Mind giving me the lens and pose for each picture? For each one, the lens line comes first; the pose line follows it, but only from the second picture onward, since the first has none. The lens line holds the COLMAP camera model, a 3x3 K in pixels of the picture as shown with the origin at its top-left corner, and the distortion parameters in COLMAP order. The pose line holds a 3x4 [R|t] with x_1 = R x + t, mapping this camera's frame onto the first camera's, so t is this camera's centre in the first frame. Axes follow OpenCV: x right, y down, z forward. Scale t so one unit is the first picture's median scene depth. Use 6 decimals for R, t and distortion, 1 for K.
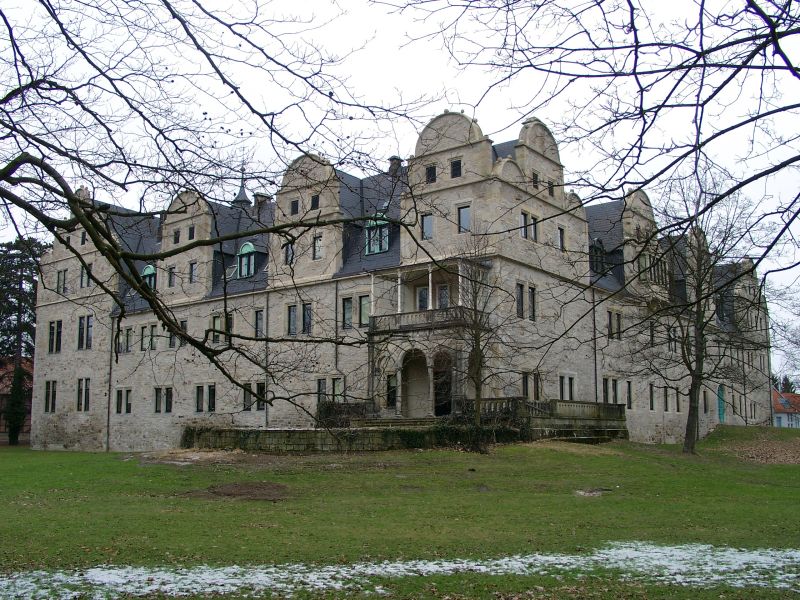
lens RADIAL K [[802.3, 0, 414.2], [0, 802.3, 326.3], [0, 0, 1]] dist [-0.183294, 0.215390]
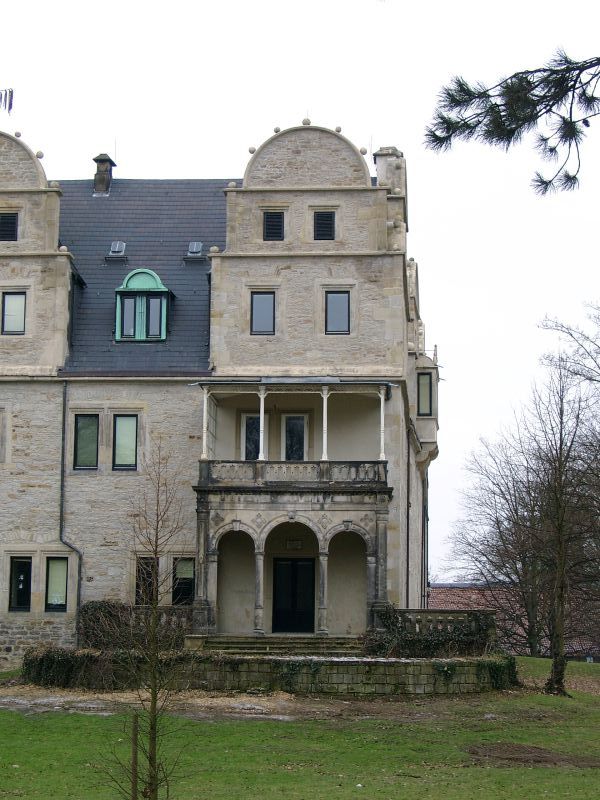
lens RADIAL K [[1713.3, 0, 300.0], [0, 1713.3, 400.0], [0, 0, 1]] dist [0.091162, 0.138395]
pose [[0.843796, 0.090094, 0.529048, -0.578390], [-0.086387, 0.995754, -0.031791, -0.019665], [-0.529666, -0.018878, 0.847996, -0.091940]]
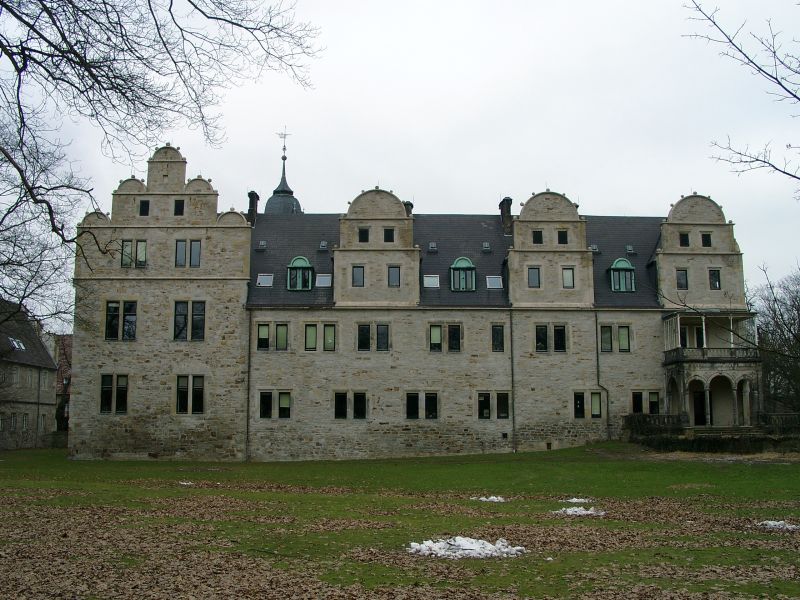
lens RADIAL K [[802.3, 0, 414.2], [0, 802.3, 326.3], [0, 0, 1]] dist [-0.183294, 0.215390]
pose [[0.784755, 0.086691, 0.613713, -1.010785], [-0.086791, 0.995784, -0.029682, 0.024533], [-0.613699, -0.029971, 0.788971, 0.234321]]
